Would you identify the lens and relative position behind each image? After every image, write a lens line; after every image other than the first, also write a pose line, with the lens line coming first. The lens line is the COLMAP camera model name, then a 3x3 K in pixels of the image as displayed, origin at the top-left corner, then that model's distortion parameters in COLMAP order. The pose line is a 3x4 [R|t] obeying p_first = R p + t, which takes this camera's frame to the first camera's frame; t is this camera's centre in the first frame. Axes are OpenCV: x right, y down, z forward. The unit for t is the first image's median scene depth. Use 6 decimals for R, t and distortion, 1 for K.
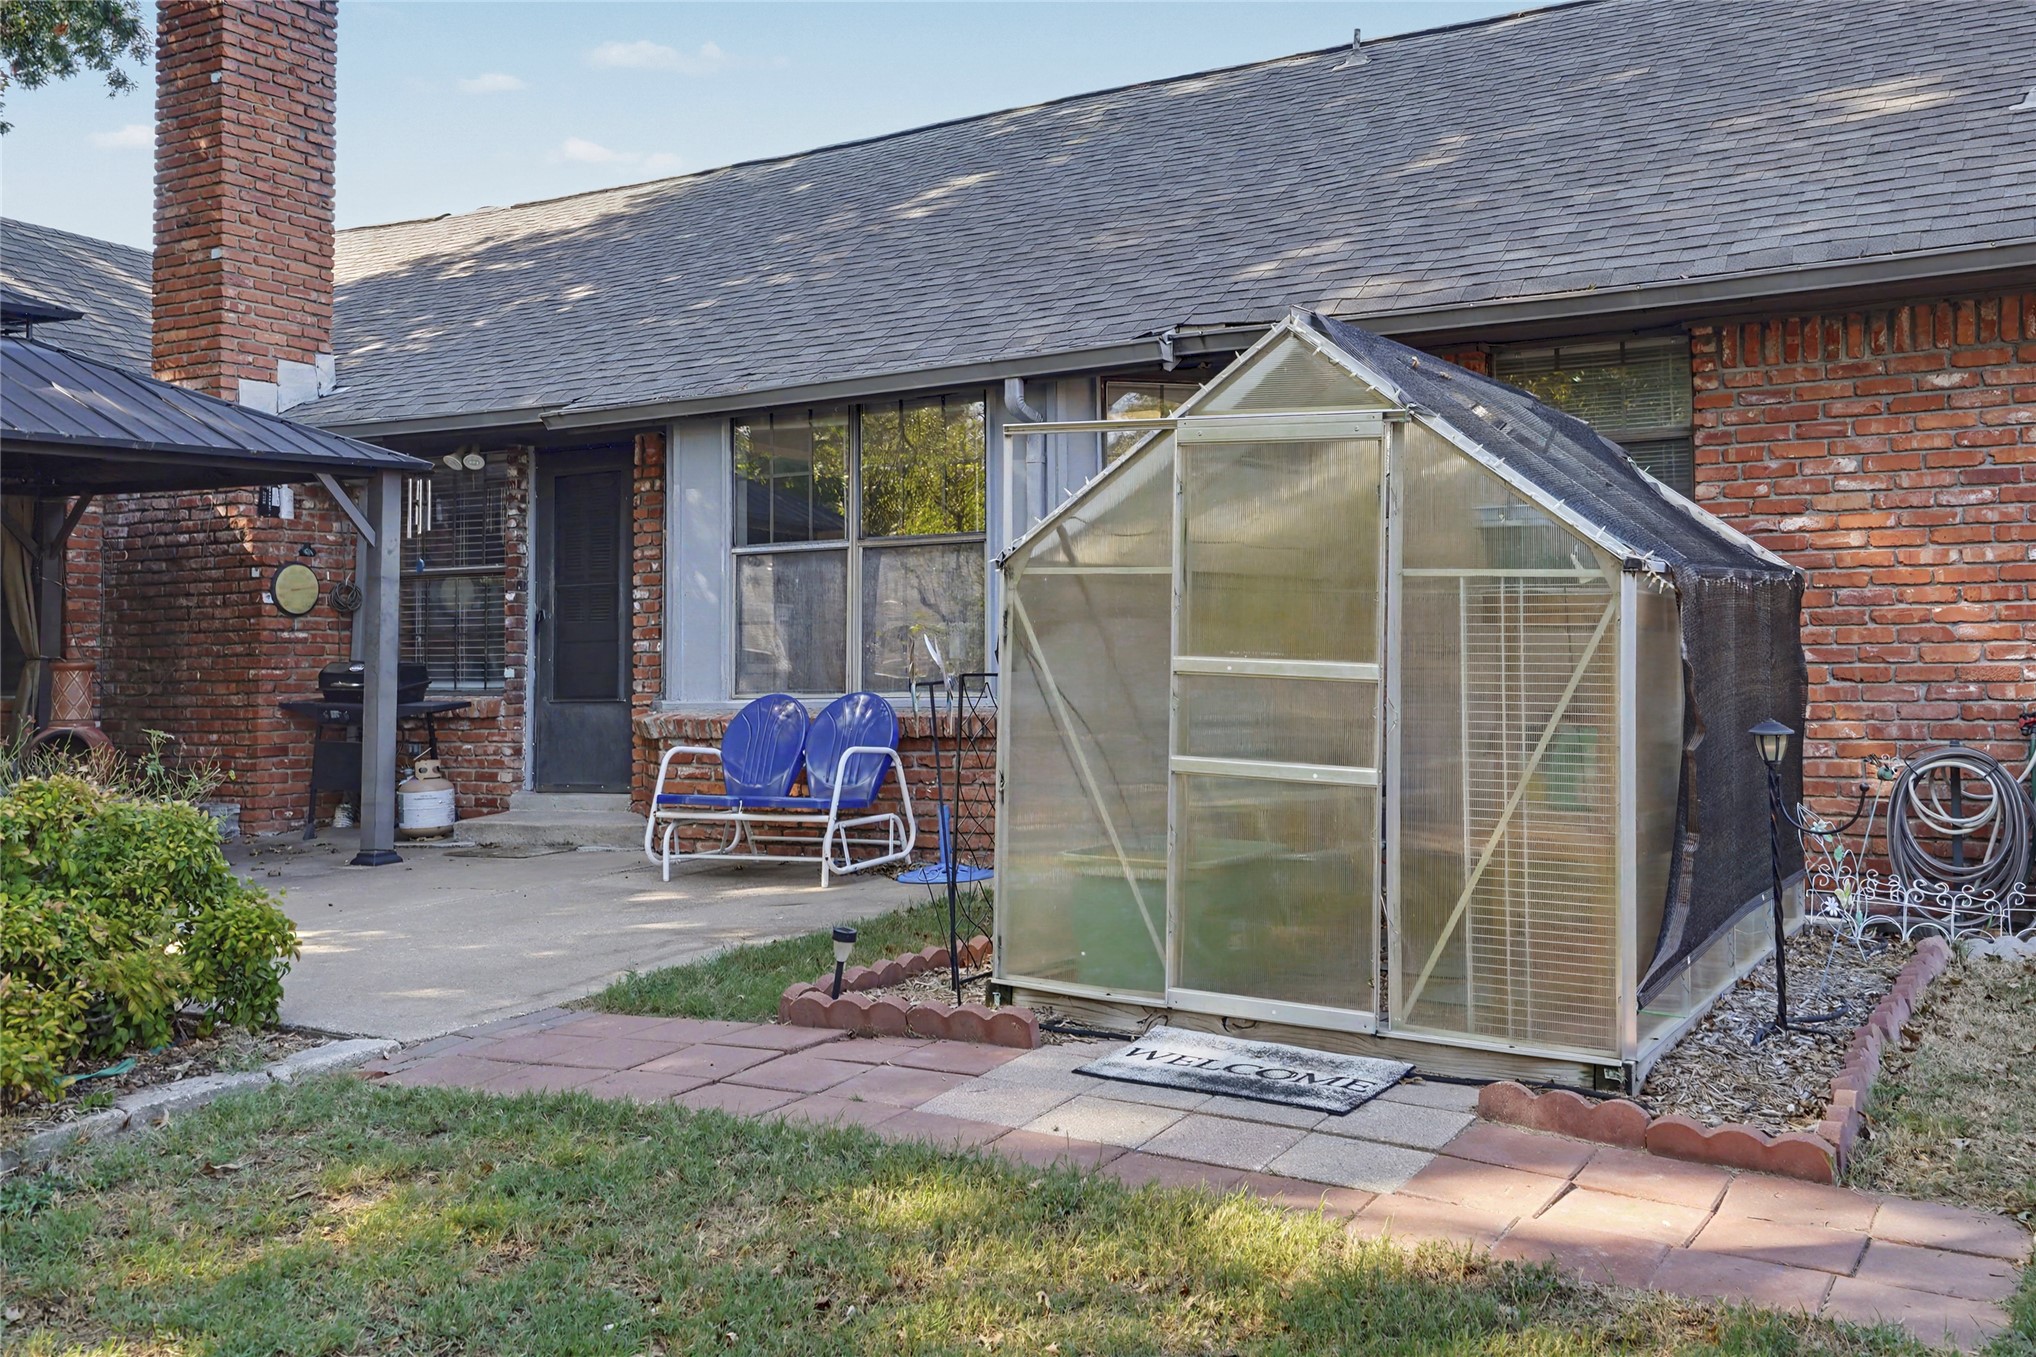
lens RADIAL K [[1996.4, 0, 1019.6], [0, 1996.4, 554.2], [0, 0, 1]] dist [0.112624, 0.001756]
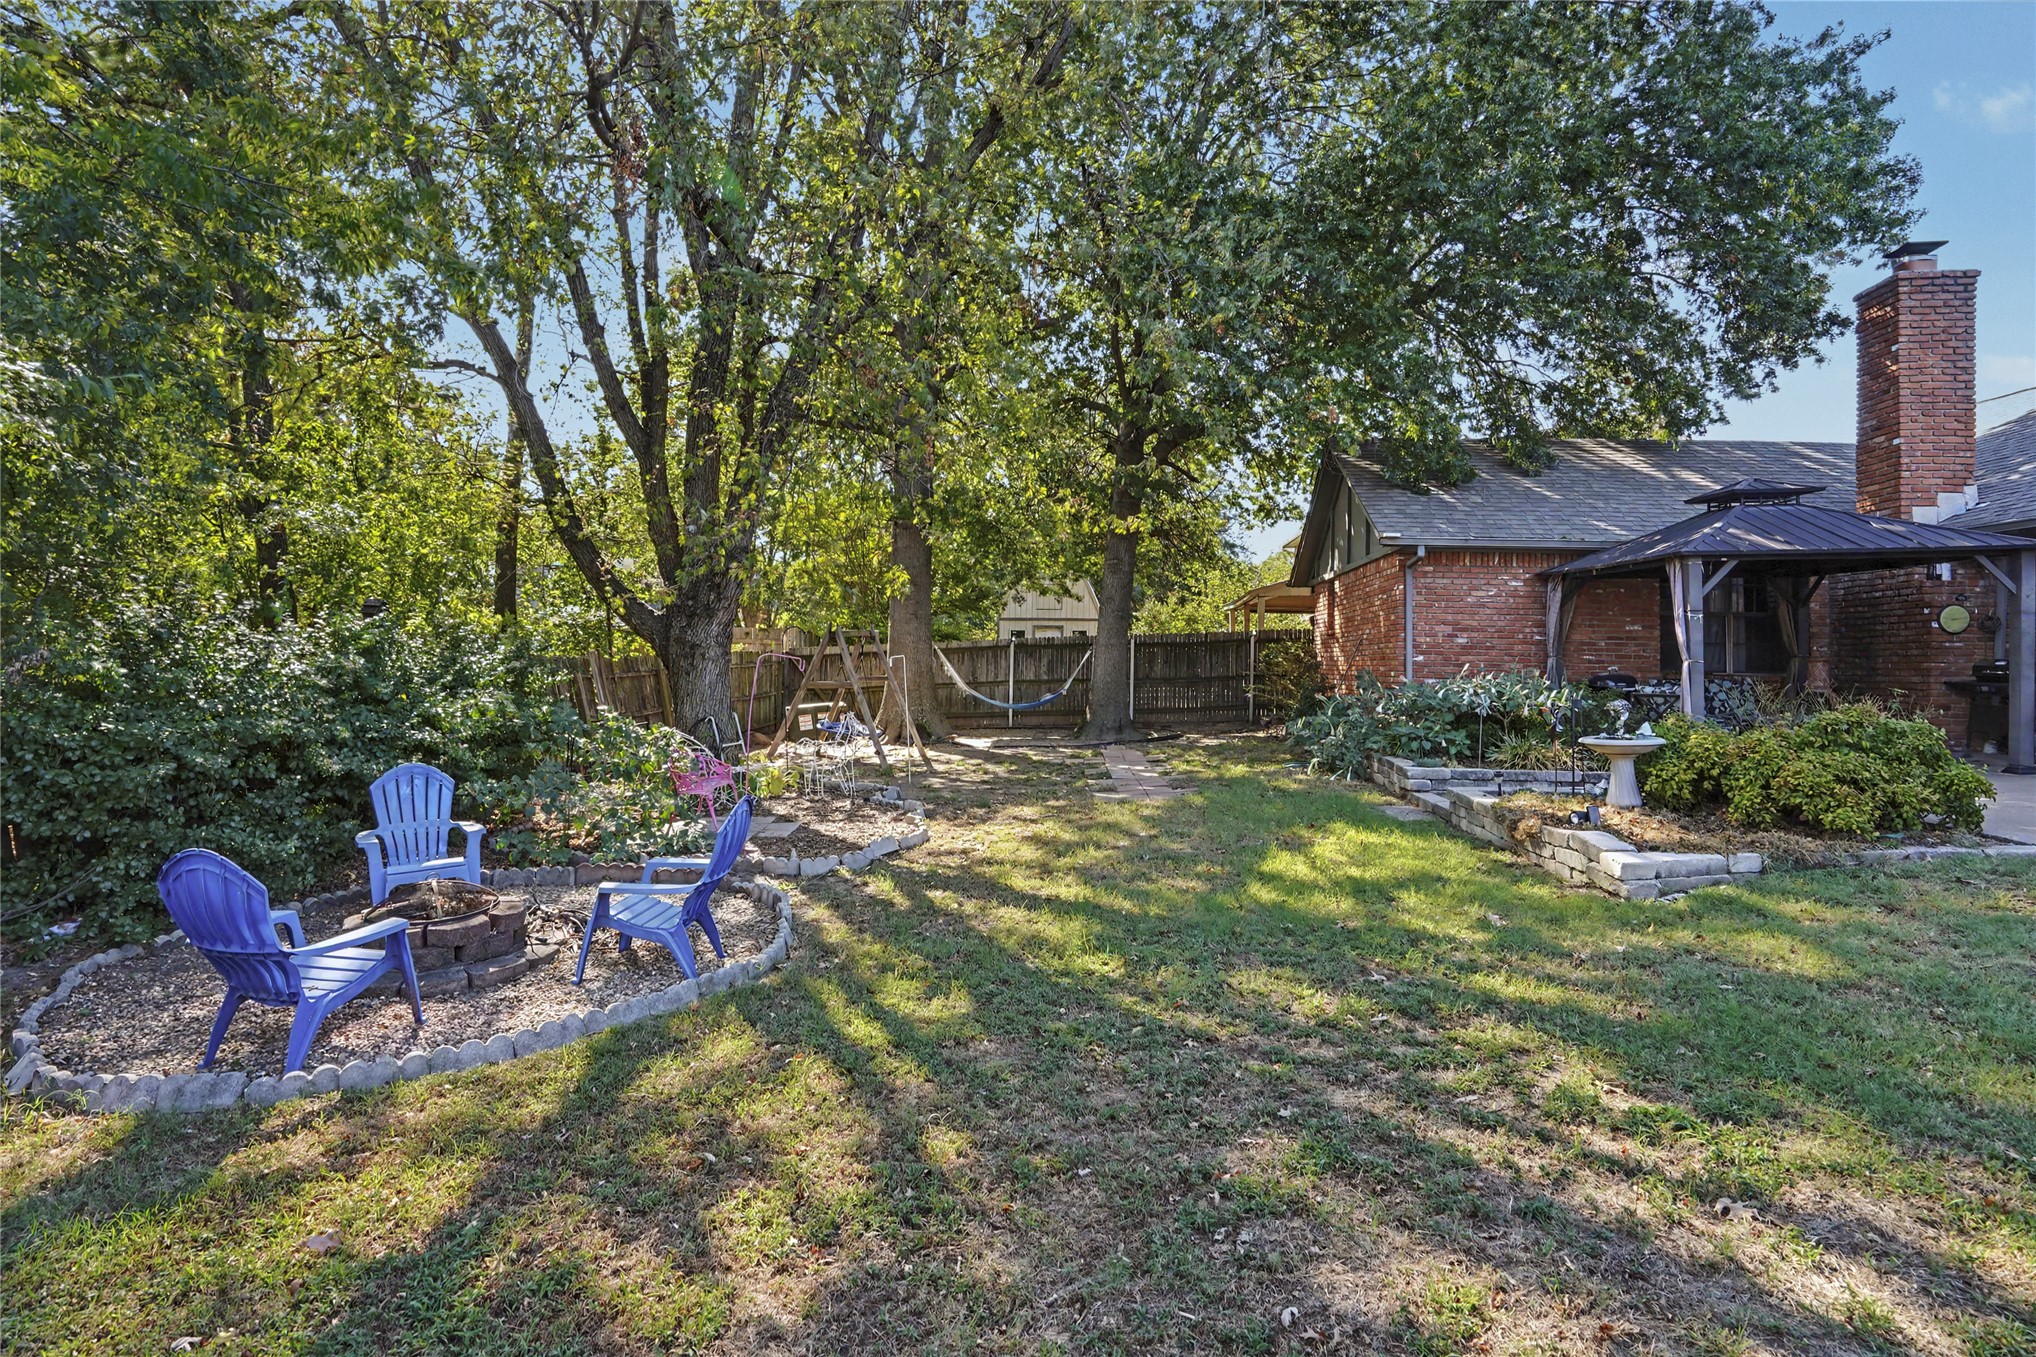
lens RADIAL K [[949.3, 0, 1016.8], [0, 949.3, 655.5], [0, 0, 1]] dist [-0.015324, -0.000219]
pose [[0.441437, -0.000817, -0.897292, 0.021489], [0.042728, 0.998884, 0.020111, -0.002968], [0.896274, -0.047217, 0.440979, -0.119663]]
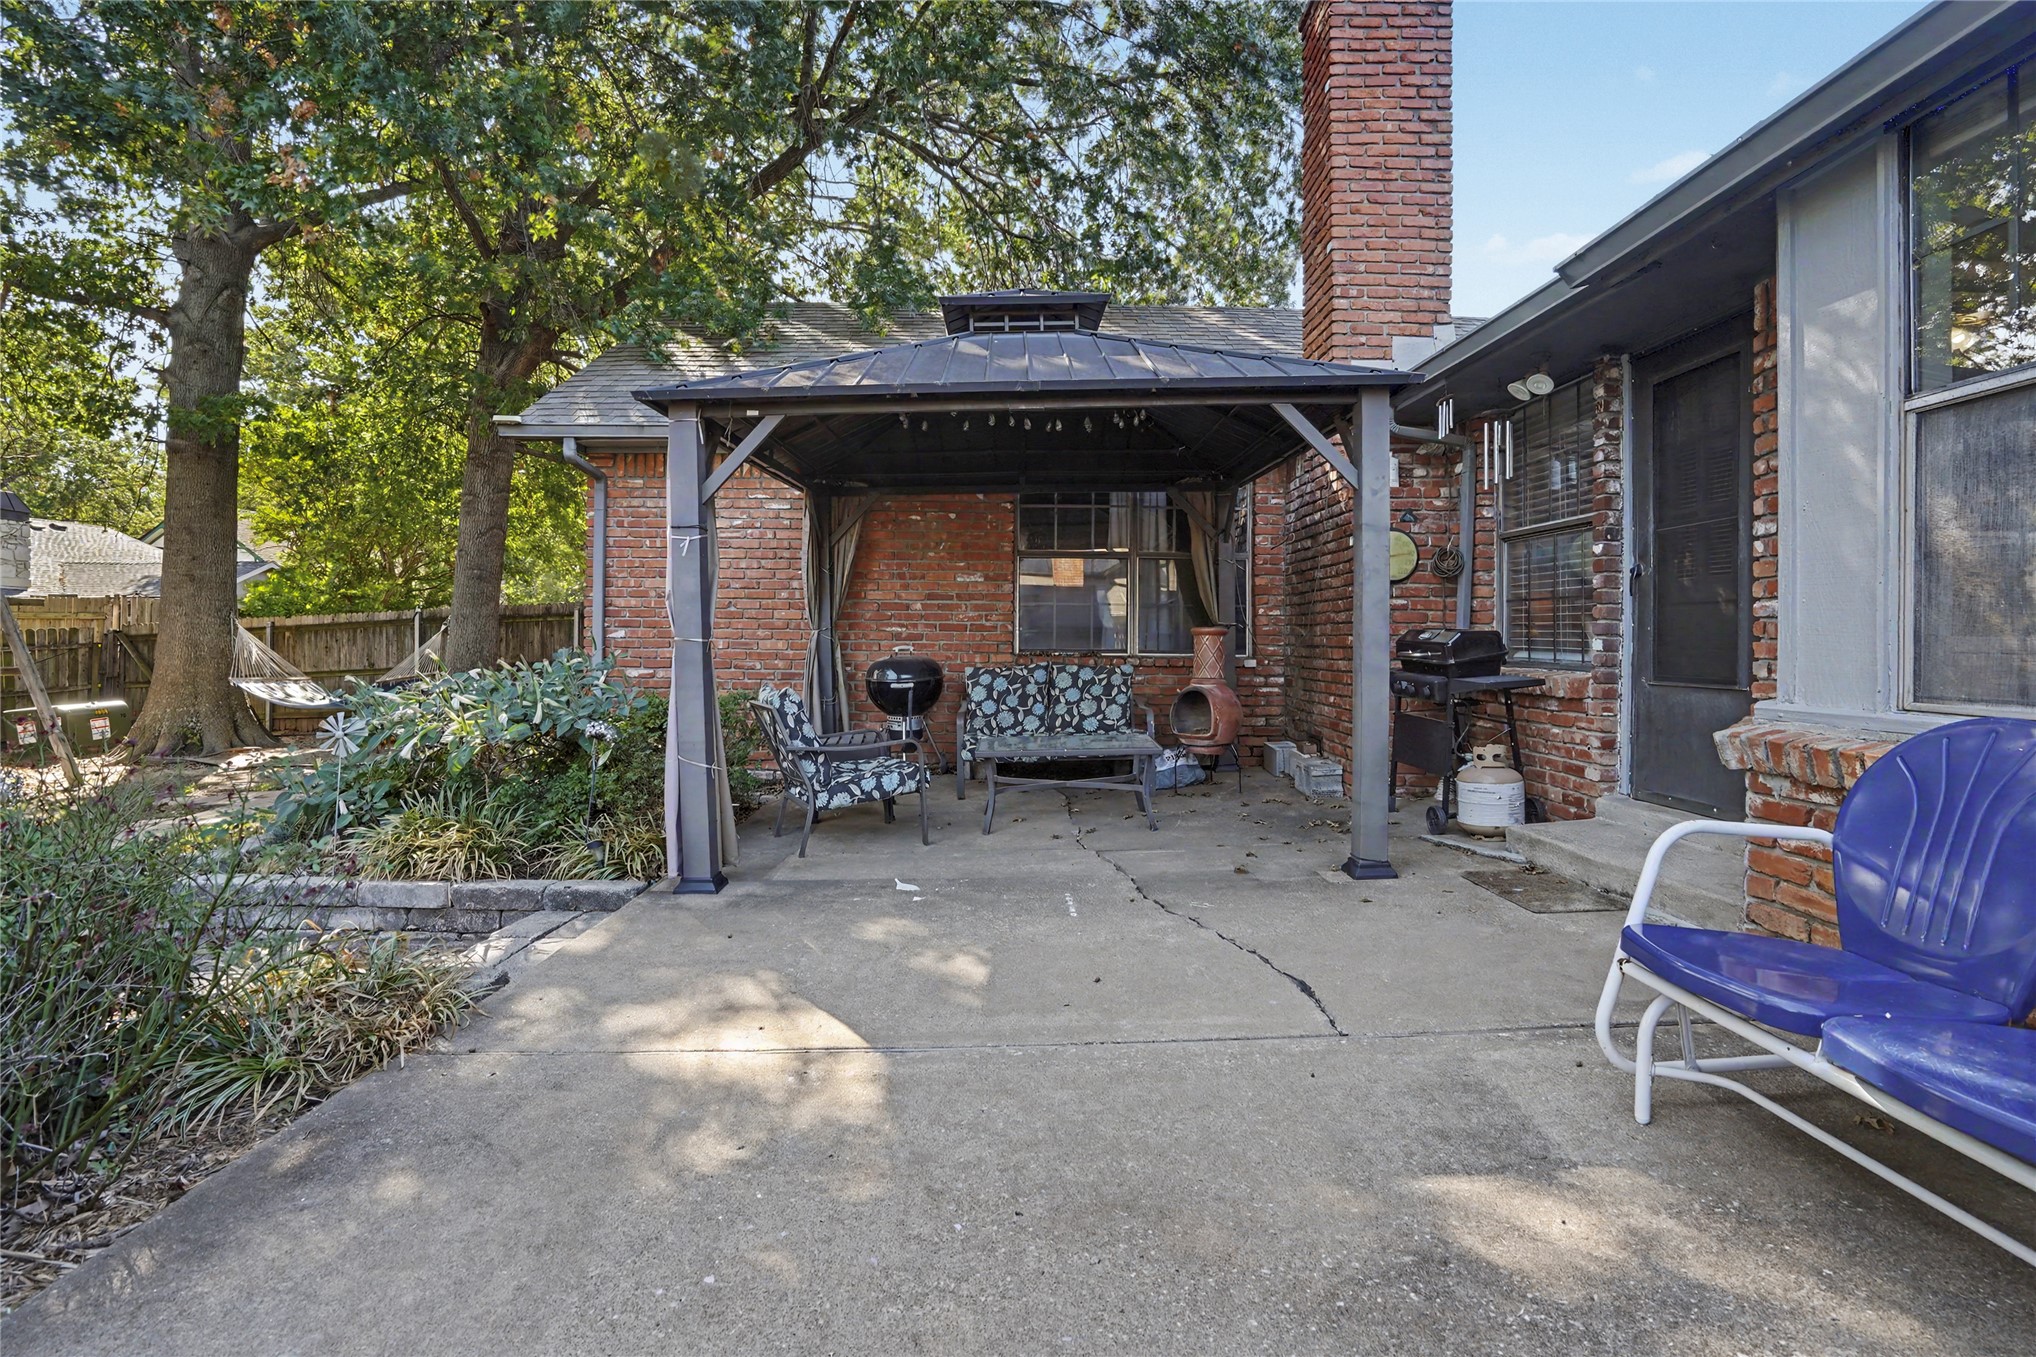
lens RADIAL K [[985.5, 0, 997.2], [0, 985.5, 631.1], [0, 0, 1]] dist [-0.051672, 0.021172]
pose [[0.532281, 0.004195, -0.846557, -0.055393], [0.043737, 0.998516, 0.032449, 0.030832], [0.845437, -0.054298, 0.531308, 0.594087]]
